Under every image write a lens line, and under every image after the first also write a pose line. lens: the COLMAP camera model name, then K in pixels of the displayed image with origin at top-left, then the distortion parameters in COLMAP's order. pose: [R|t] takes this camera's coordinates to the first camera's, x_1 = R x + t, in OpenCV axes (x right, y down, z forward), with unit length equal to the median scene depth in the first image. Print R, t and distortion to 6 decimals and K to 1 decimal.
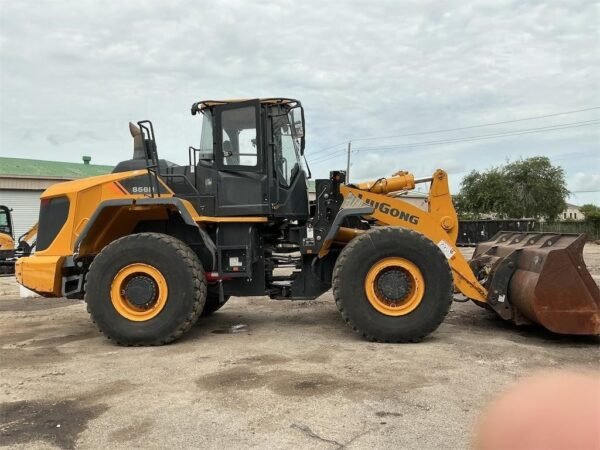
lens RADIAL K [[501.4, 0, 299.6], [0, 501.4, 214.3], [0, 0, 1]] dist [0.108560, -0.188953]
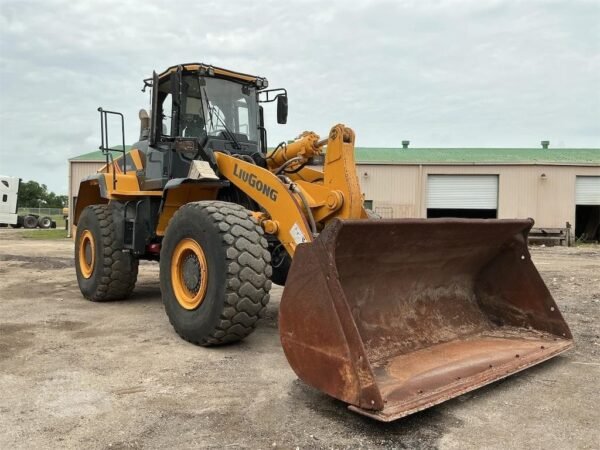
lens RADIAL K [[501.4, 0, 299.6], [0, 501.4, 214.3], [0, 0, 1]] dist [0.108560, -0.188953]
pose [[0.661726, 0.032673, -0.749033, 0.824386], [-0.009645, 0.999338, 0.035071, 0.013317], [0.749684, -0.015983, 0.661603, 0.525152]]
